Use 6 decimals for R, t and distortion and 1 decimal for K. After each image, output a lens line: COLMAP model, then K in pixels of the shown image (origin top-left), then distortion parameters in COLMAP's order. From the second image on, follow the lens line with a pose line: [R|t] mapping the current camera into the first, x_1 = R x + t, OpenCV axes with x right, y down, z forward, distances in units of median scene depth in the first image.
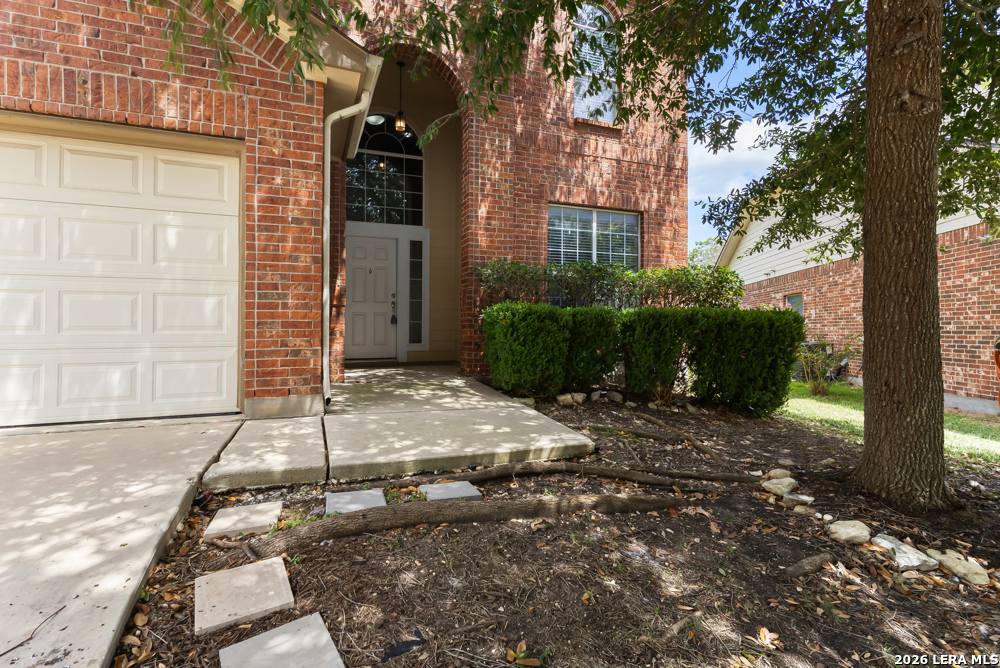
lens RADIAL K [[467.9, 0, 491.4], [0, 467.9, 334.1], [0, 0, 1]] dist [0.005805, 0.001766]
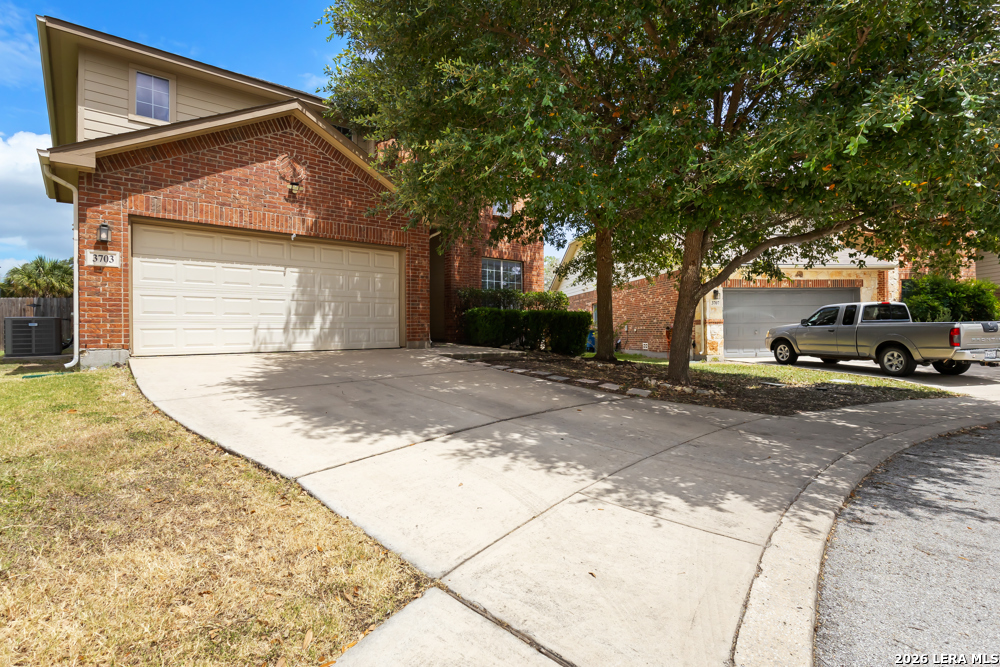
lens RADIAL K [[506.9, 0, 502.8], [0, 506.9, 331.4], [0, 0, 1]] dist [-0.001171, 0.000807]
pose [[0.935810, -0.007192, 0.352430, -0.630070], [0.012904, 0.999821, -0.013861, 0.076233], [-0.352267, 0.017519, 0.935735, -1.188780]]
